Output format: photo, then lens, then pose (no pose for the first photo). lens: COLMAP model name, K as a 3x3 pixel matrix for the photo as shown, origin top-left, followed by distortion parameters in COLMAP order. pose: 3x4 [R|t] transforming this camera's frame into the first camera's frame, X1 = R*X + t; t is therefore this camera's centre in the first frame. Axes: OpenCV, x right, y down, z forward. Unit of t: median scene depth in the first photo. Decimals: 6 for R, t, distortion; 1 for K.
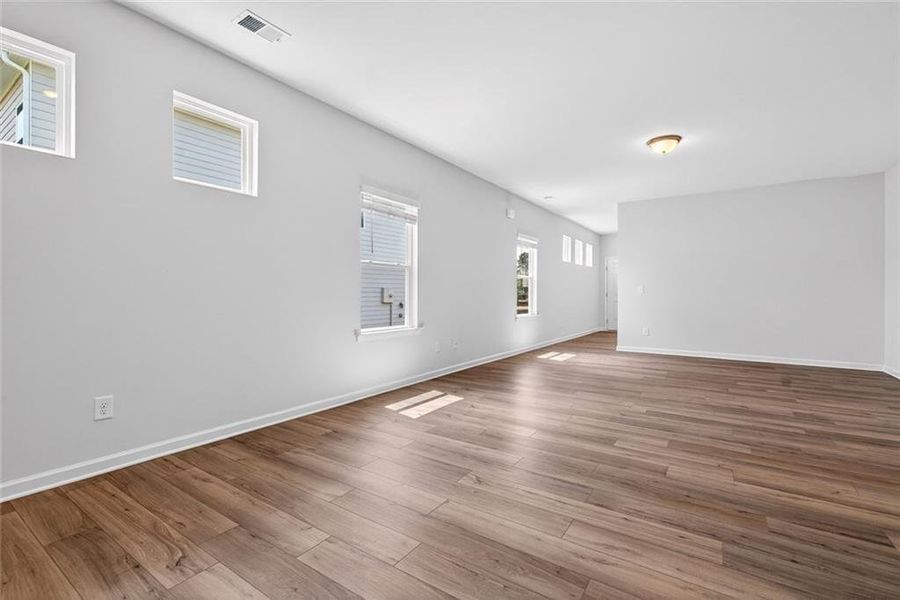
lens RADIAL K [[402.5, 0, 451.3], [0, 402.5, 294.3], [0, 0, 1]] dist [0.000096, -0.000397]
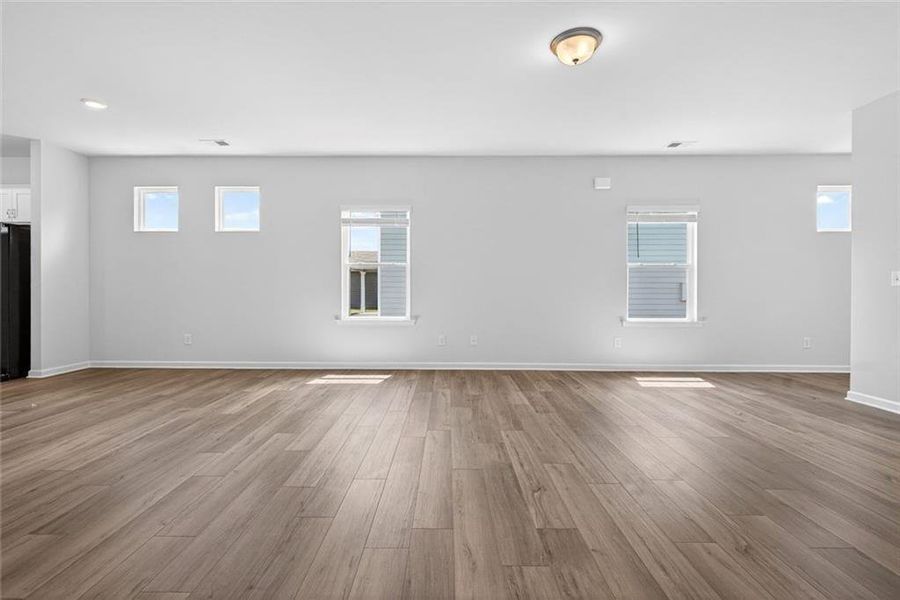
lens RADIAL K [[409.7, 0, 445.4], [0, 409.7, 291.8], [0, 0, 1]] dist [0.002894, 0.000423]
pose [[0.550730, 0.003989, -0.834674, 1.342412], [-0.001258, 0.999991, 0.003949, 0.003364], [0.834683, -0.001125, 0.550730, 0.684688]]
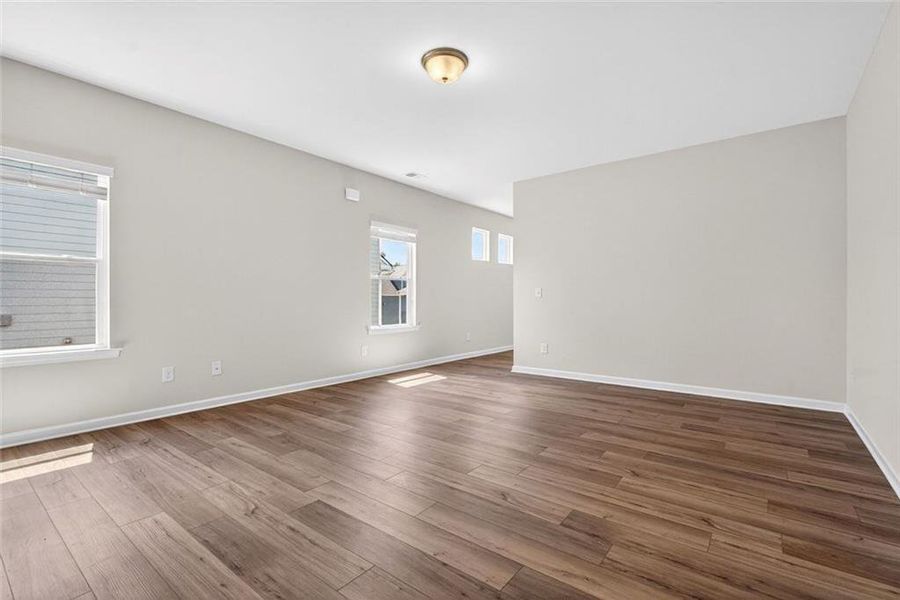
lens RADIAL K [[409.1, 0, 450.0], [0, 409.1, 300.0], [0, 0, 1]] dist [0.000832, -0.000228]
pose [[0.997654, -0.002686, -0.068399, 0.819897], [0.002661, 0.999996, -0.000470, 0.002594], [0.068400, 0.000287, 0.997658, 0.490044]]
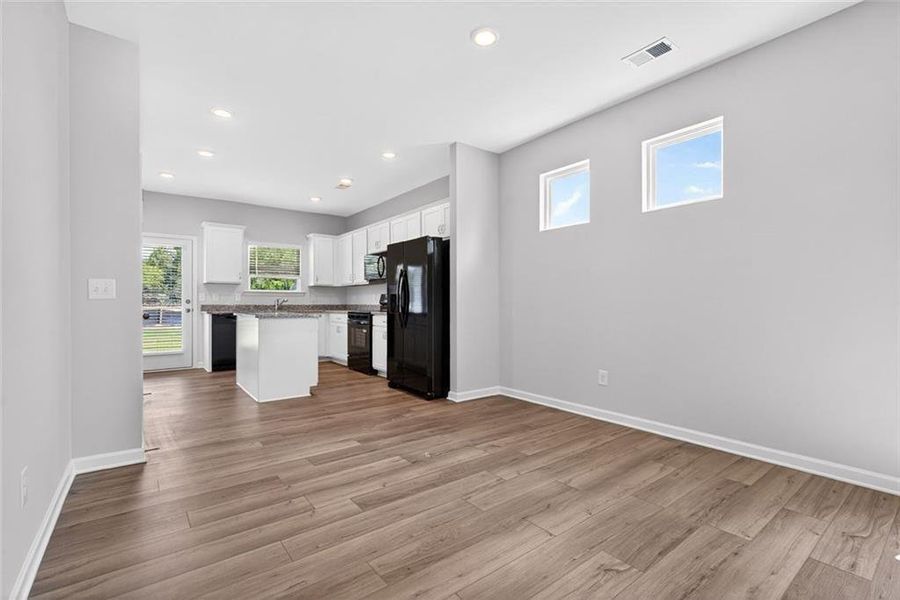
lens RADIAL K [[403.7, 0, 442.0], [0, 403.7, 302.4], [0, 0, 1]] dist [0.003703, 0.000326]
pose [[-0.326961, -0.004833, -0.945025, 0.582232], [0.001064, 0.999984, -0.005482, 0.000813], [0.945037, -0.002798, -0.326951, 0.674216]]
